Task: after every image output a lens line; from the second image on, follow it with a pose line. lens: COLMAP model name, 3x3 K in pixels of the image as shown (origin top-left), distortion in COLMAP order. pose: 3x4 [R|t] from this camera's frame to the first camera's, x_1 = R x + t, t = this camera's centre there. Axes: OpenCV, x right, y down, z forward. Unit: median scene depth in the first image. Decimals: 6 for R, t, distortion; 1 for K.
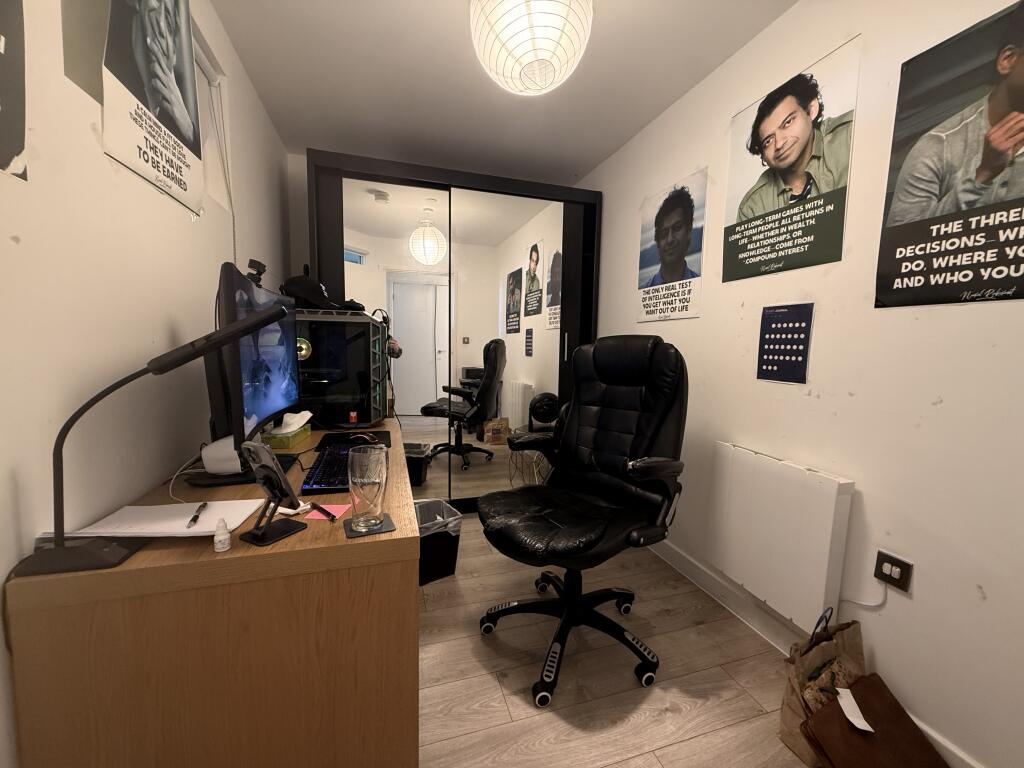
lens RADIAL K [[408.9, 0, 512.0], [0, 408.9, 384.0], [0, 0, 1]] dist [0.002974, -0.000133]
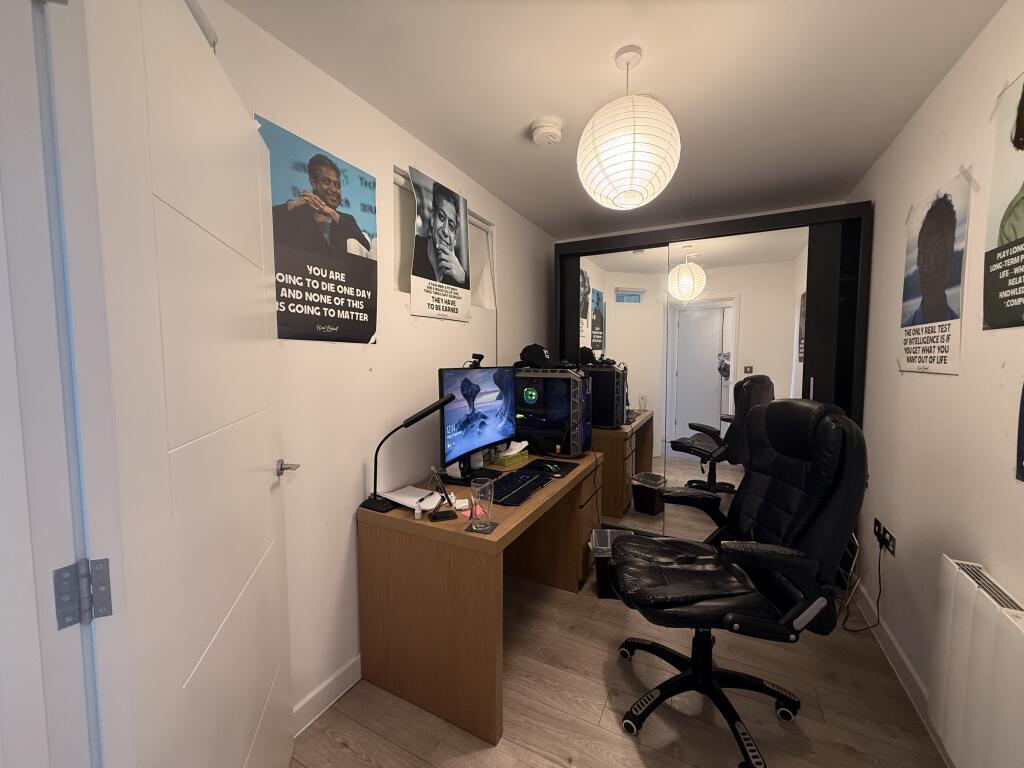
lens RADIAL K [[411.7, 0, 512.0], [0, 411.7, 384.0], [0, 0, 1]] dist [0.012778, -0.000060]
pose [[0.713444, 0.026486, -0.700212, 0.468113], [-0.047648, 0.998806, -0.010769, -0.116160], [0.699091, 0.041047, 0.713854, -0.069815]]
